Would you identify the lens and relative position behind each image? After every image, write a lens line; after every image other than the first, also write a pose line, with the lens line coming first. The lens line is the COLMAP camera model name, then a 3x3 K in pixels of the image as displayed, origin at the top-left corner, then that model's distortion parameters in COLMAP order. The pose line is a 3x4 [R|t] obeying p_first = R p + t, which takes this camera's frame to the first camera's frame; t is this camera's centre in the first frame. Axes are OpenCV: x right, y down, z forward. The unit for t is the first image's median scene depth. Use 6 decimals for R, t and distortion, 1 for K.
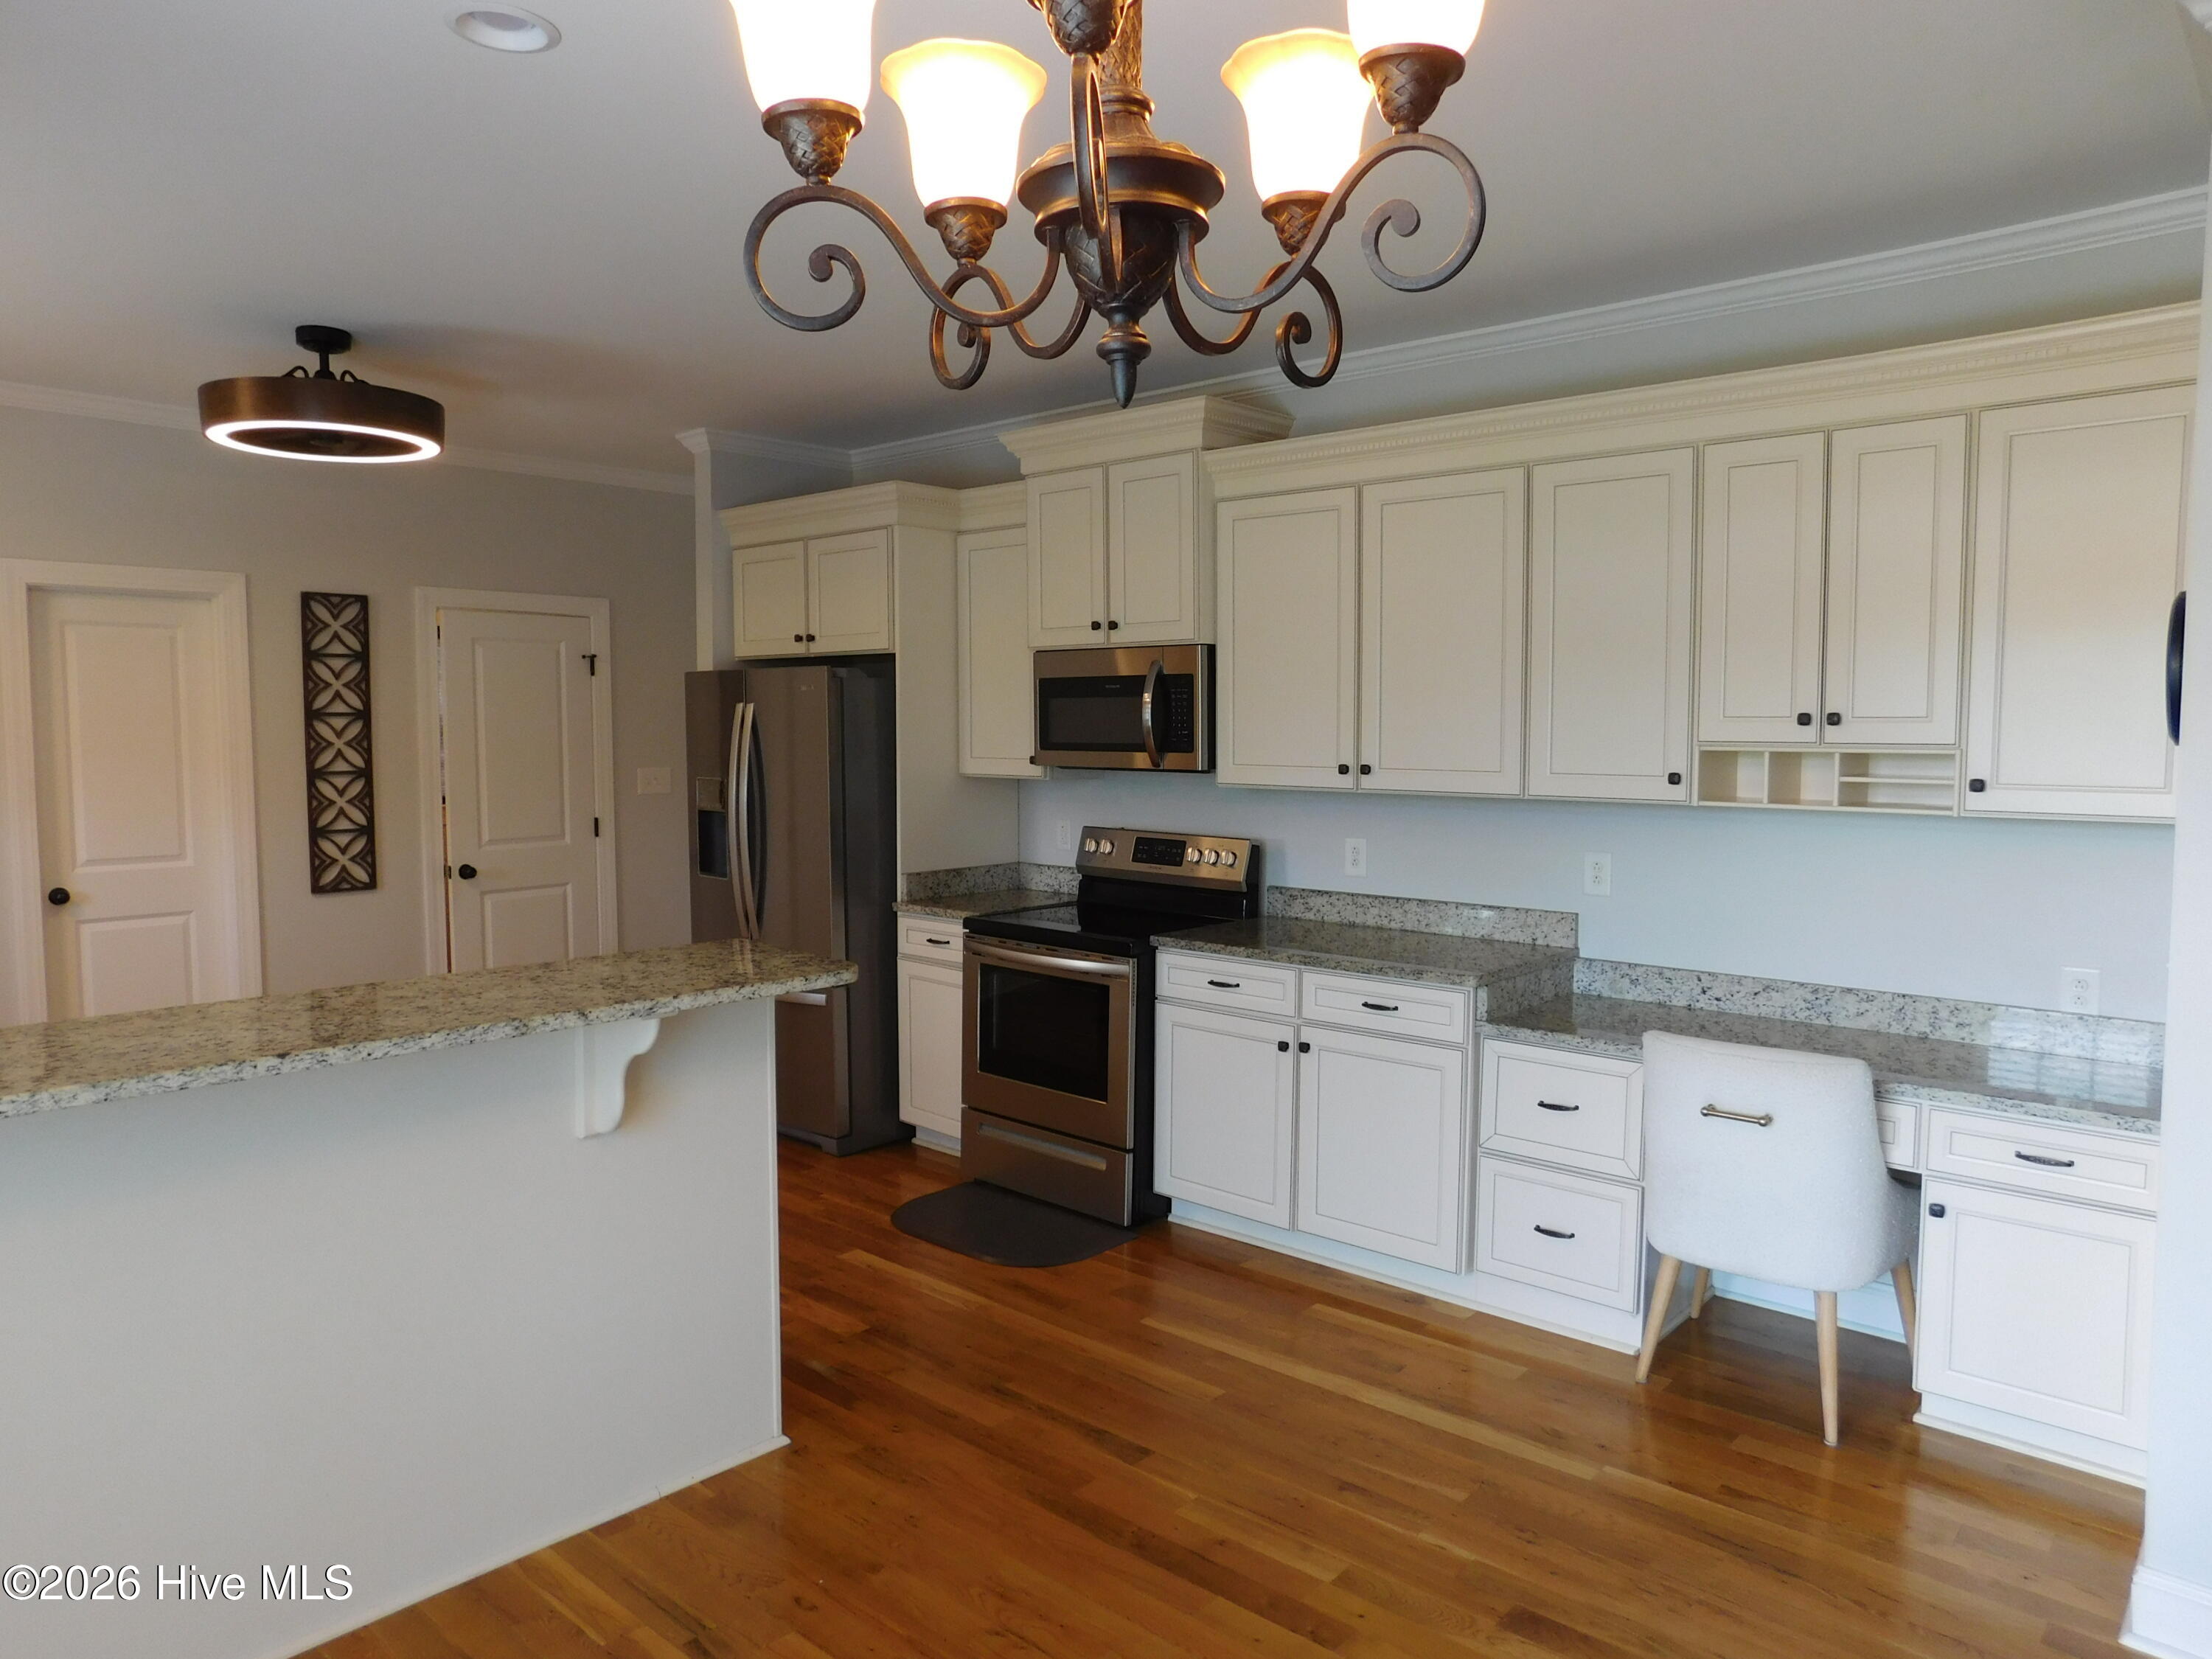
lens RADIAL K [[1455.5, 0, 1114.2], [0, 1455.5, 825.8], [0, 0, 1]] dist [-0.074863, 0.059250]
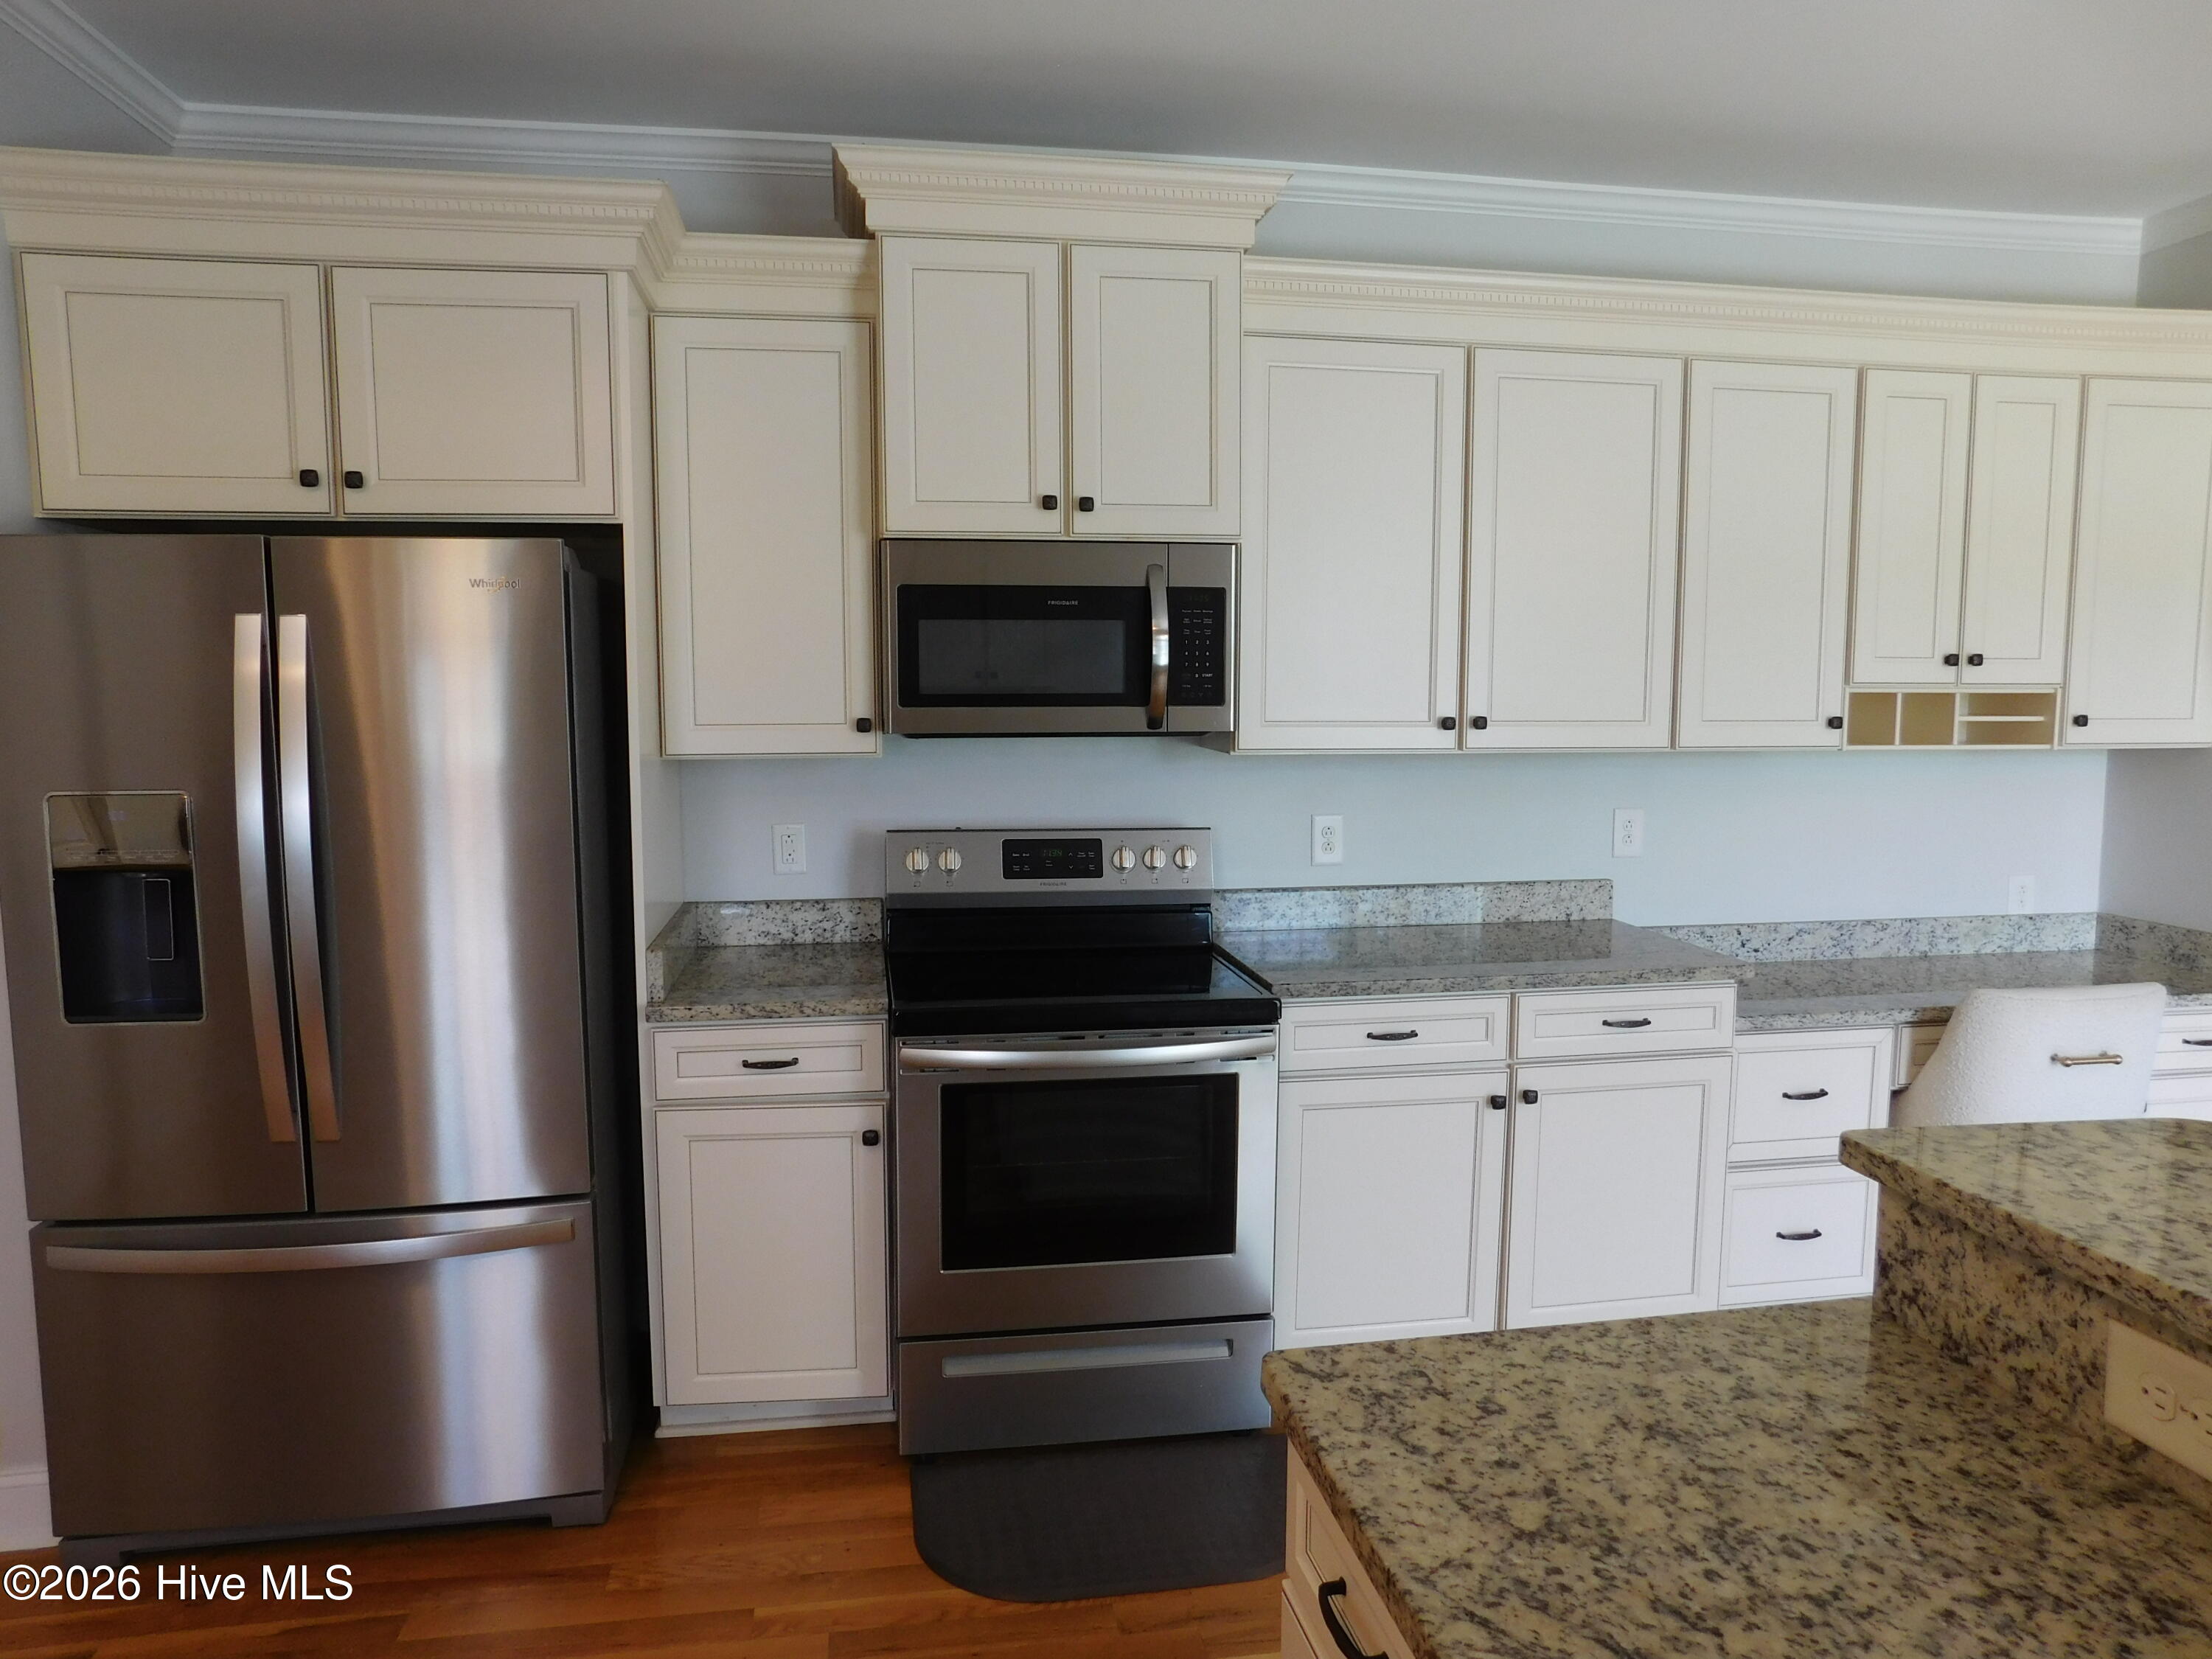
lens RADIAL K [[1455.5, 0, 1114.2], [0, 1455.5, 825.8], [0, 0, 1]] dist [-0.074863, 0.059250]
pose [[0.626889, -0.081276, 0.774858, -0.440716], [0.056426, 0.996668, 0.058892, -0.032826], [-0.777063, 0.006803, 0.629387, 0.540887]]
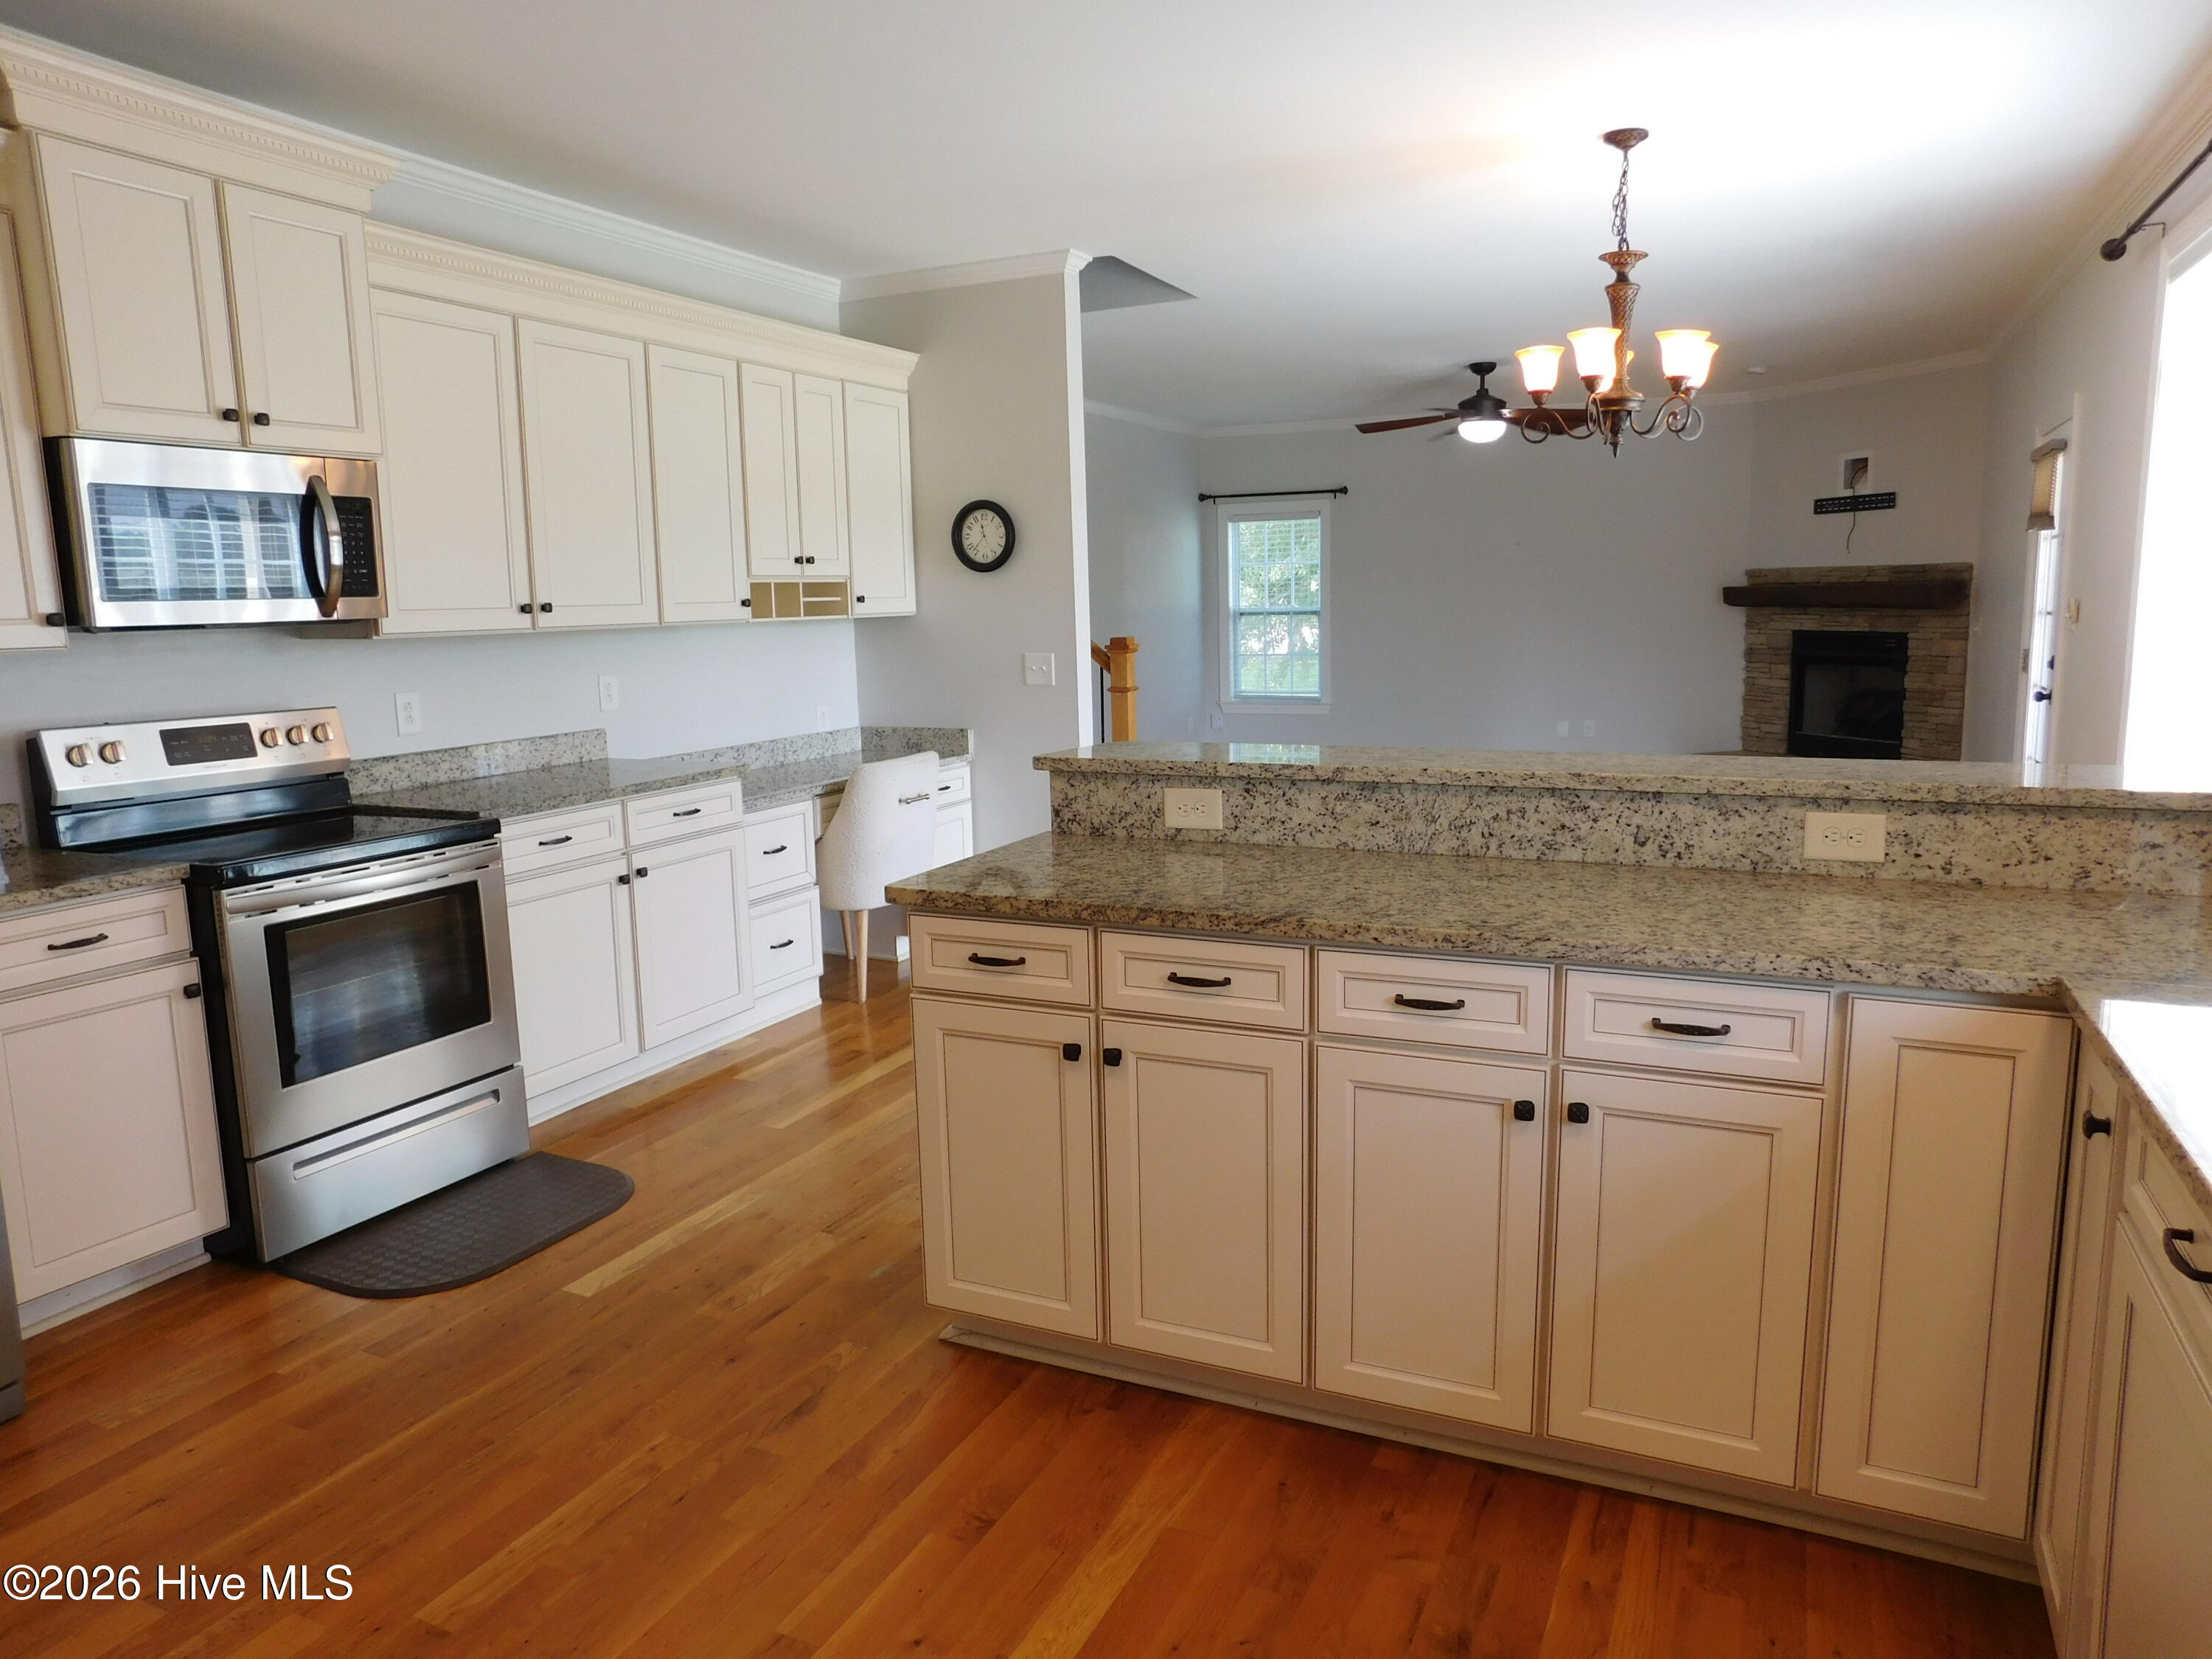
lens RADIAL K [[1451.5, 0, 1115.0], [0, 1451.5, 825.9], [0, 0, 1]] dist [-0.072044, 0.050507]
pose [[-0.279518, -0.148272, 0.948623, -0.730422], [0.086817, 0.980054, 0.178766, -0.027690], [-0.956207, 0.132325, -0.261070, 0.730637]]
